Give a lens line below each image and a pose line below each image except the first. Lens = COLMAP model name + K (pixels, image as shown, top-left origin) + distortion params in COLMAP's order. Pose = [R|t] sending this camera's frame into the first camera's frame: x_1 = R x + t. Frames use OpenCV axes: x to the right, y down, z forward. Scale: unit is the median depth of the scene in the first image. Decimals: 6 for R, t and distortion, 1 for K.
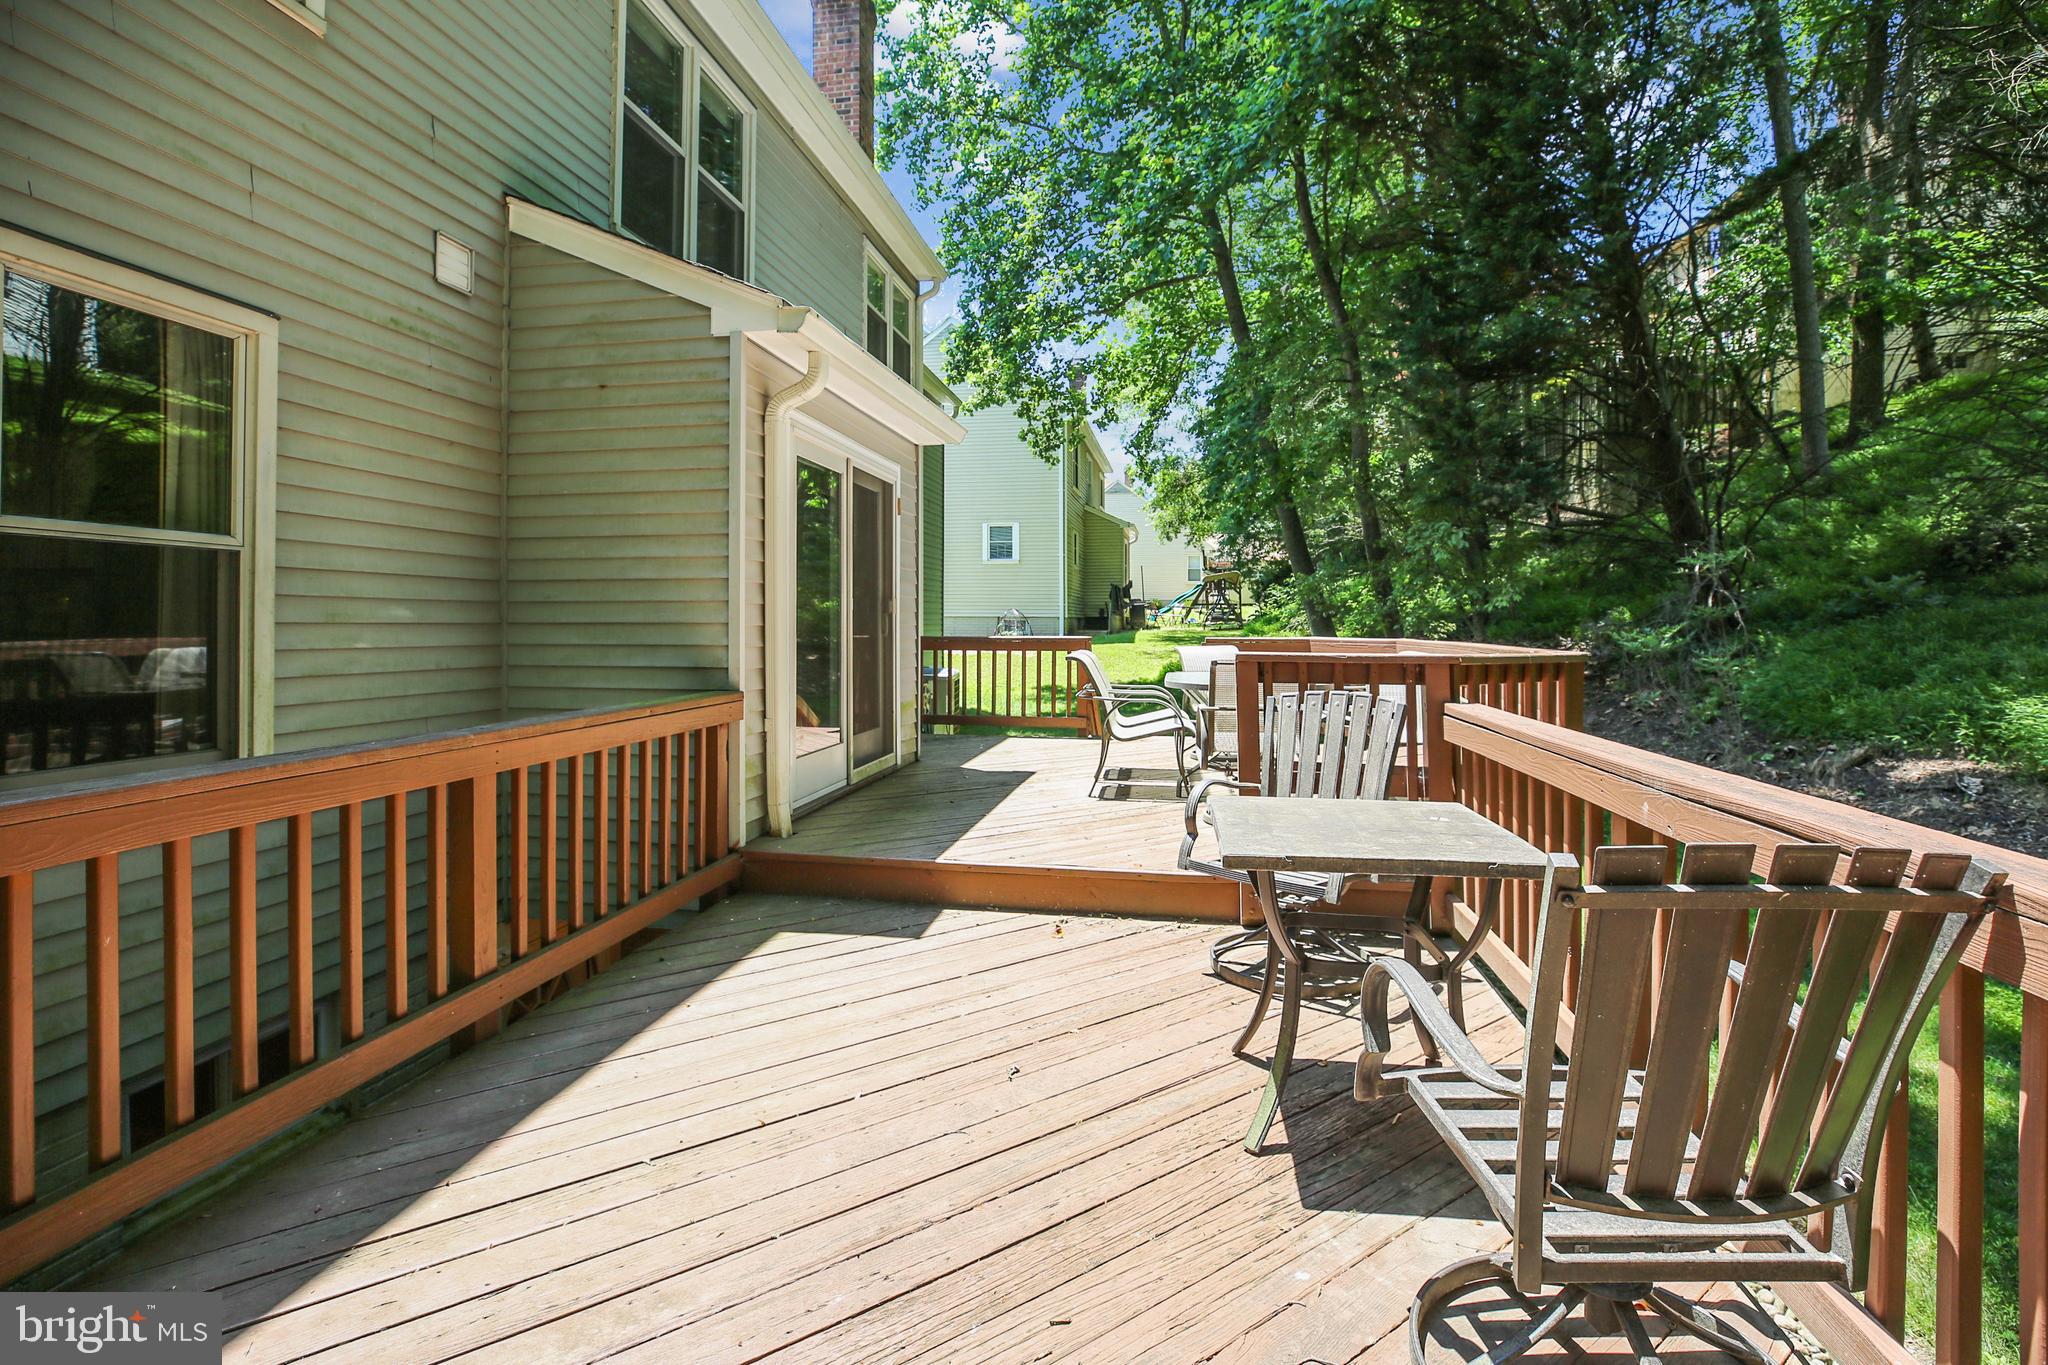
lens RADIAL K [[945.6, 0, 1024.8], [0, 945.6, 621.4], [0, 0, 1]] dist [-0.000134, -0.000094]
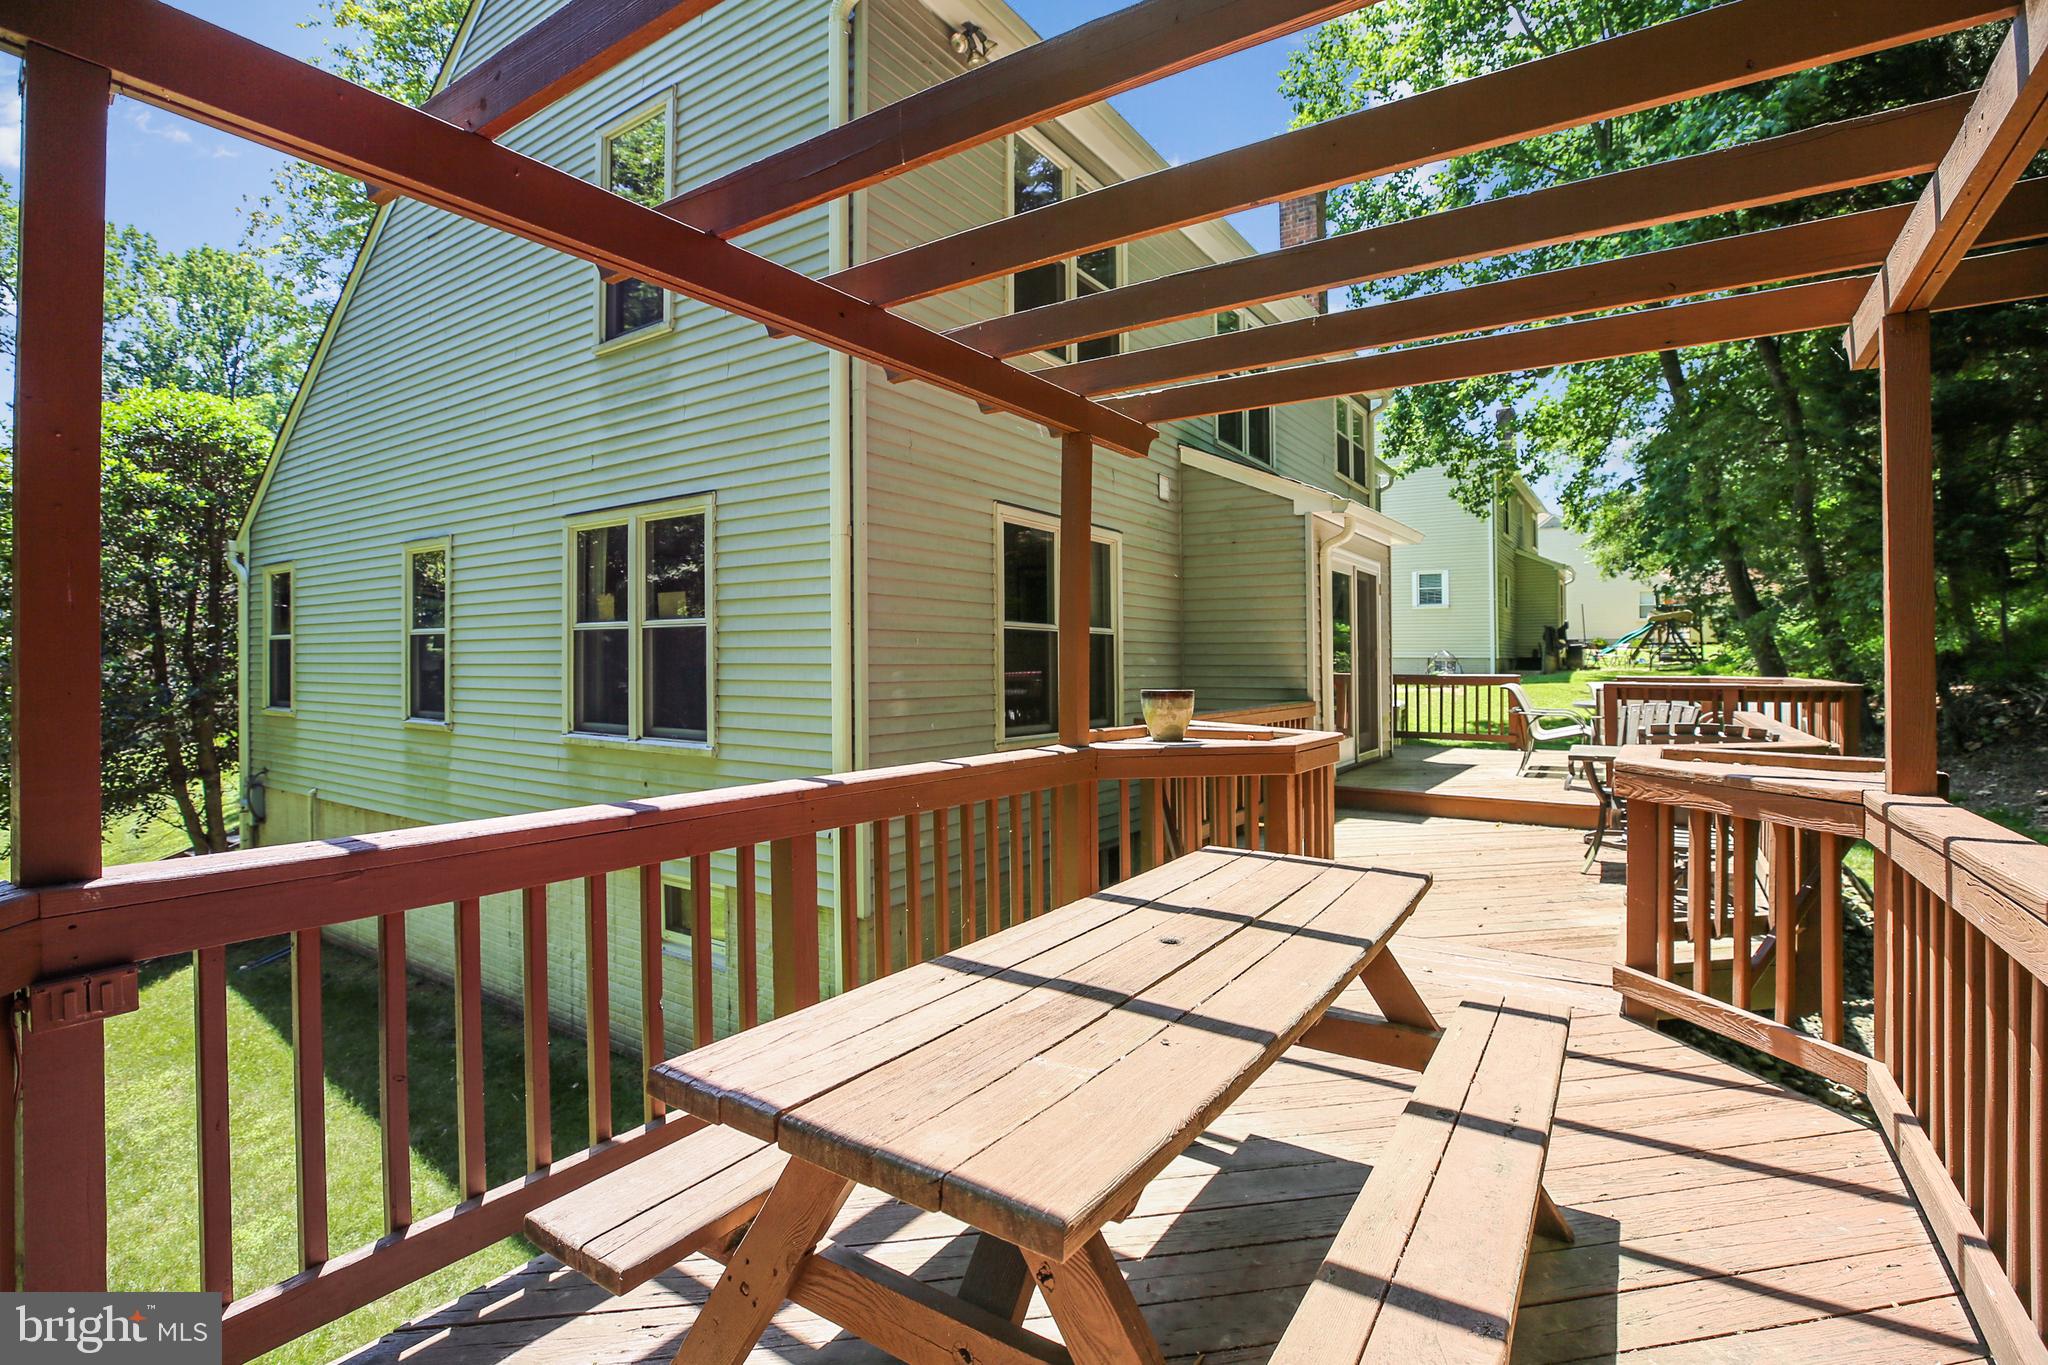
lens RADIAL K [[945.5, 0, 1020.4], [0, 945.5, 646.1], [0, 0, 1]] dist [-0.036107, -0.000041]
pose [[0.910839, -0.005018, -0.412730, -0.010973], [-0.001171, 0.999891, -0.014741, -0.001822], [0.412759, 0.013910, 0.910734, -0.204620]]
